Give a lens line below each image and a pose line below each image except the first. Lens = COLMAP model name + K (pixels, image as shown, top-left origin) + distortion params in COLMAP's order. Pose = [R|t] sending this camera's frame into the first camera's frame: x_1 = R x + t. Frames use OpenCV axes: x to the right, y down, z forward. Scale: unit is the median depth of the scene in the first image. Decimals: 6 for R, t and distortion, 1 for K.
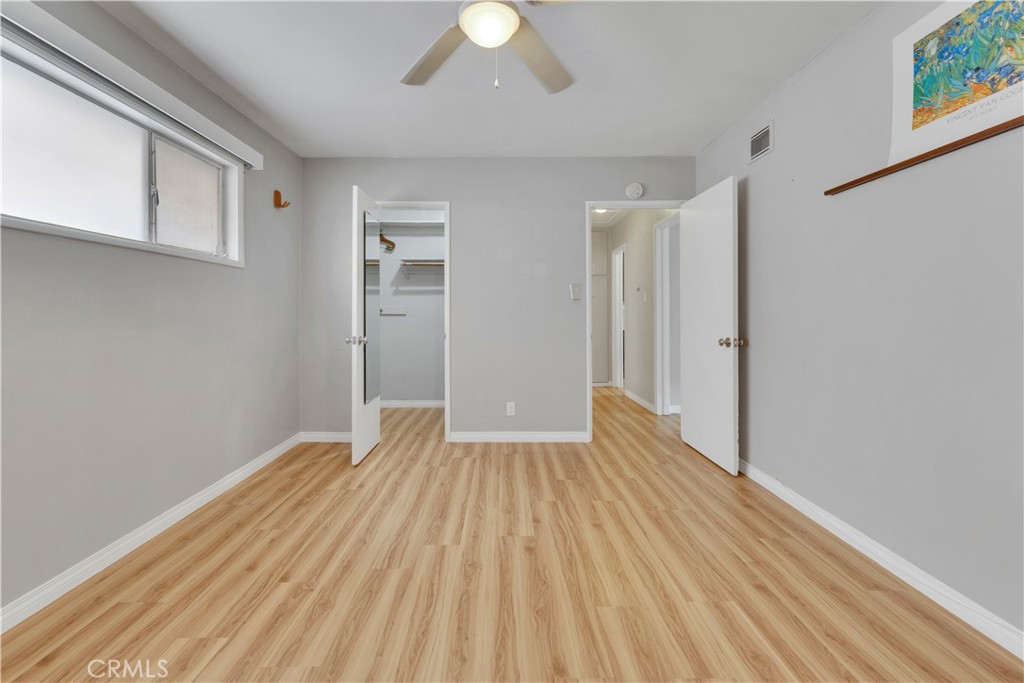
lens RADIAL K [[424.2, 0, 501.5], [0, 424.2, 313.3], [0, 0, 1]] dist [-0.003896, 0.000173]
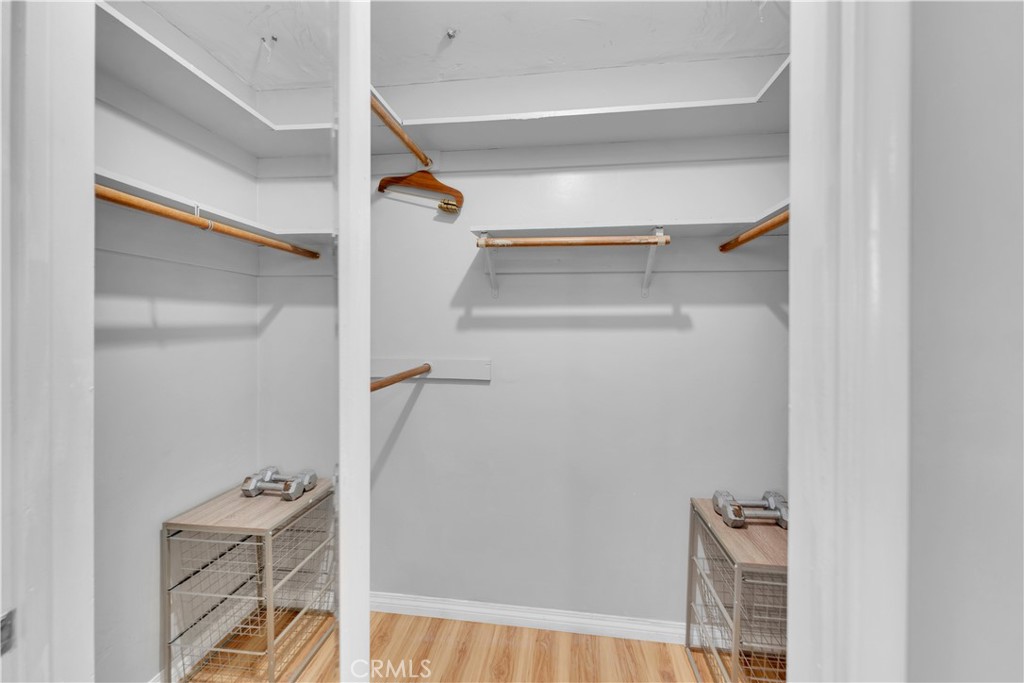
lens RADIAL K [[424.2, 0, 510.2], [0, 424.2, 338.7], [0, 0, 1]] dist [-0.003896, 0.000173]
pose [[0.993566, 0.004347, -0.113174, -0.305871], [-0.003976, 0.999986, 0.003498, -0.066960], [0.113188, -0.003026, 0.993569, 1.156981]]
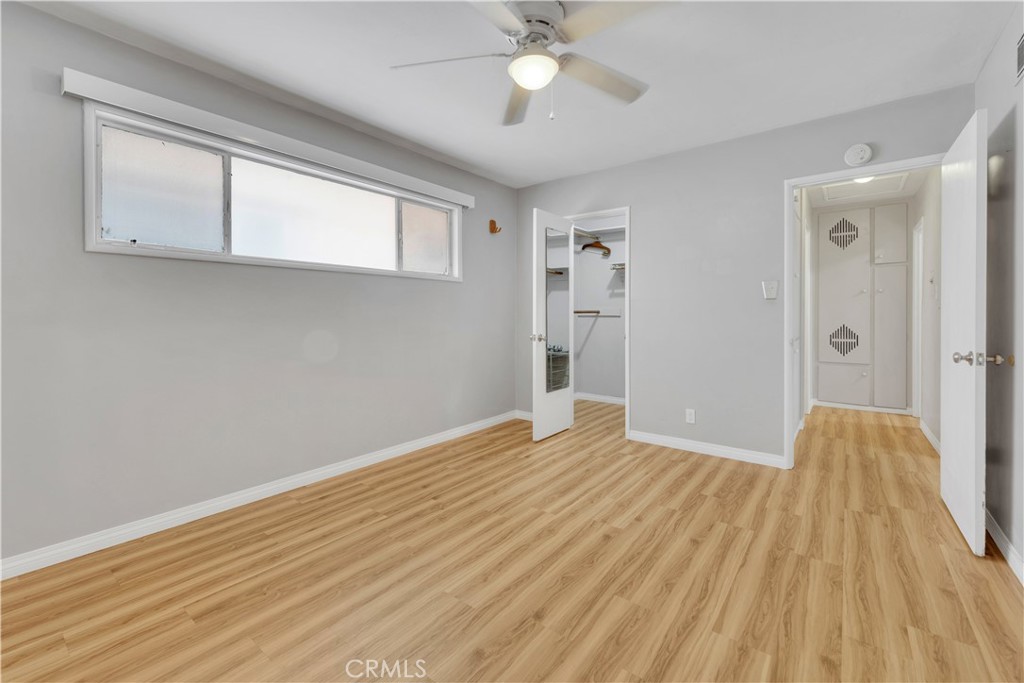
lens RADIAL K [[424.2, 0, 509.5], [0, 424.2, 322.0], [0, 0, 1]] dist [-0.003896, 0.000173]
pose [[0.788094, 0.010389, -0.615467, 0.378526], [0.001075, 0.999833, 0.018253, -0.002754], [0.615554, -0.015047, 0.787951, 0.011118]]
